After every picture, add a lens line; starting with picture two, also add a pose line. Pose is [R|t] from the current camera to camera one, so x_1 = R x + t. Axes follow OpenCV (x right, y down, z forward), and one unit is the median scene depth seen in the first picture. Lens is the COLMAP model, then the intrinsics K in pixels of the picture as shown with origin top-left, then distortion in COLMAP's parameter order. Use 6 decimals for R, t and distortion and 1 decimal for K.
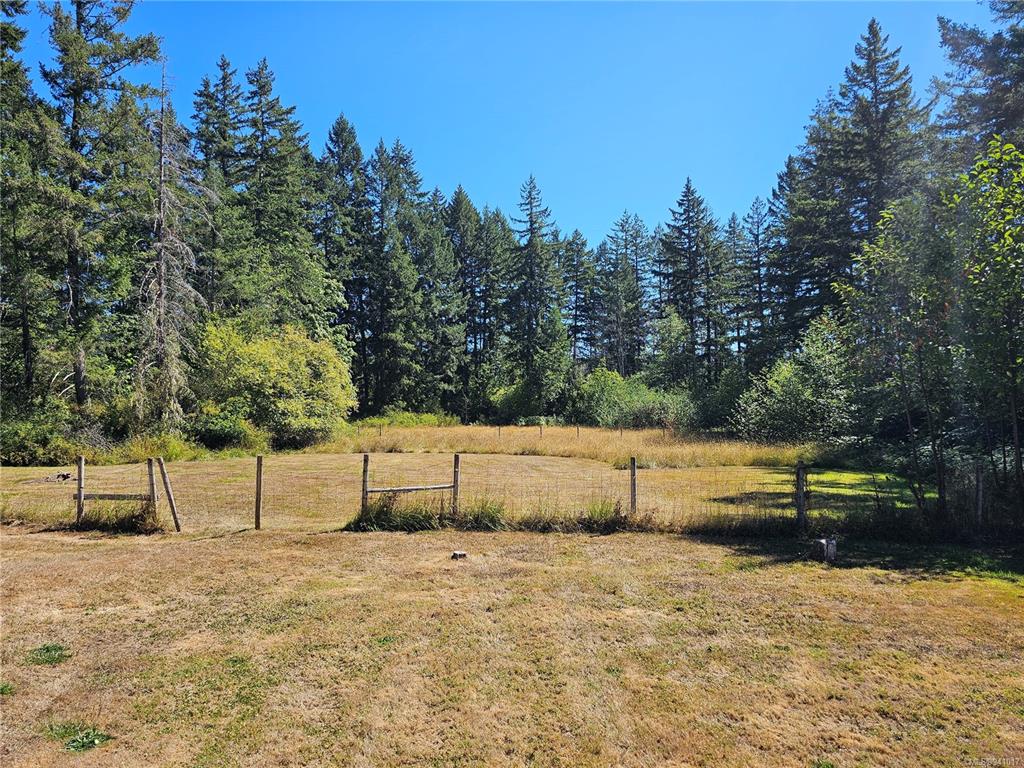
lens RADIAL K [[689.0, 0, 506.3], [0, 689.0, 392.2], [0, 0, 1]] dist [0.044658, -0.038405]
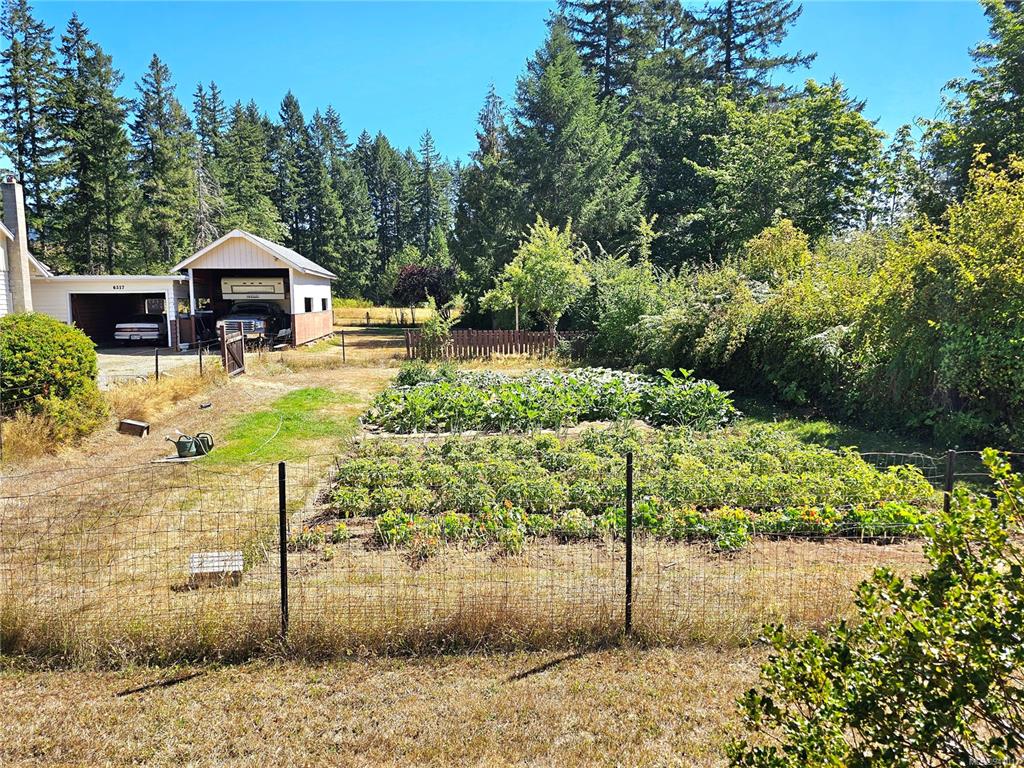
lens RADIAL K [[689.0, 0, 497.2], [0, 689.0, 383.3], [0, 0, 1]] dist [0.044658, -0.038405]
pose [[0.999713, 0.010148, 0.021724, 0.176631], [-0.013361, 0.988095, 0.153261, -0.023140], [-0.019910, -0.153507, 0.987947, -0.553583]]
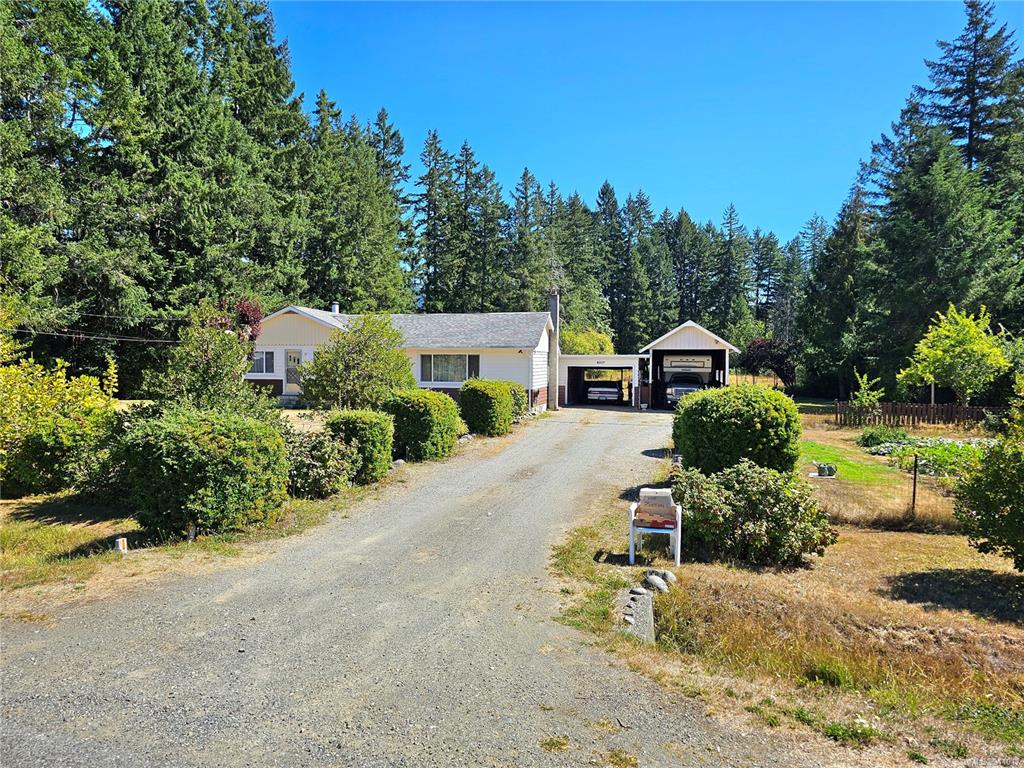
lens RADIAL K [[689.0, 0, 501.7], [0, 689.0, 389.3], [0, 0, 1]] dist [0.044658, -0.038405]
pose [[0.940930, 0.041854, -0.336006, 0.101731], [-0.016529, 0.996826, 0.077881, -0.031369], [0.338199, -0.067727, 0.938634, -0.661380]]
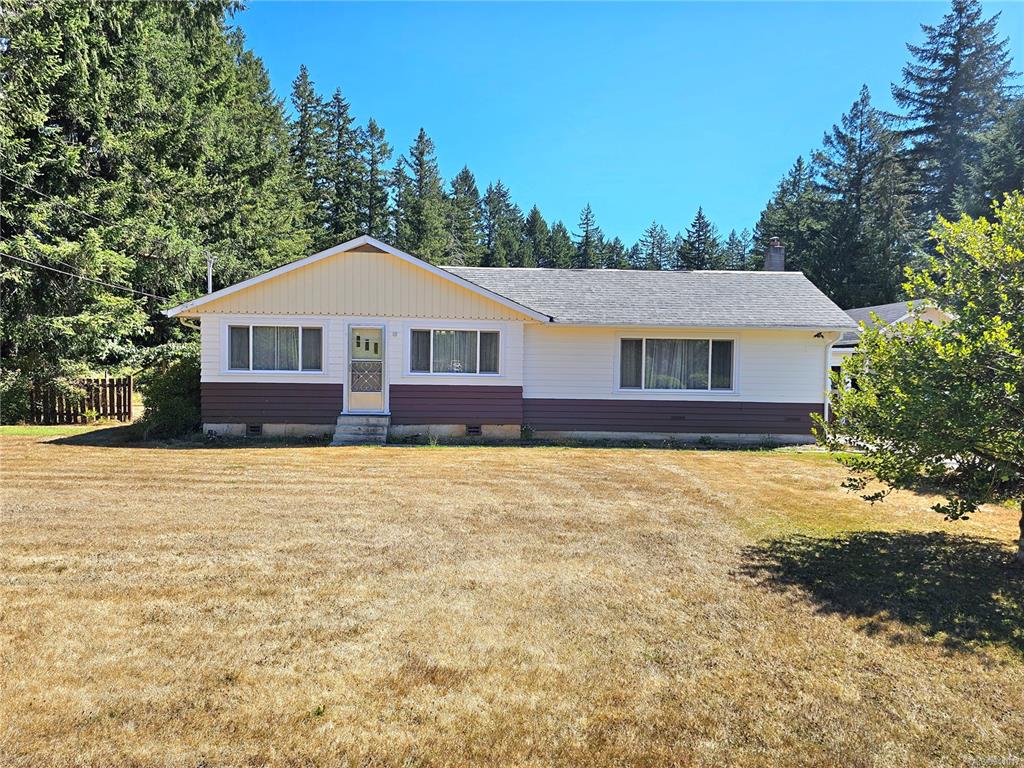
lens RADIAL K [[689.0, 0, 501.5], [0, 689.0, 407.2], [0, 0, 1]] dist [0.044658, -0.038405]
pose [[0.998681, 0.041441, -0.030298, -0.095035], [-0.038660, 0.995437, 0.087242, -0.016755], [0.033775, -0.085956, 0.995726, -0.530055]]
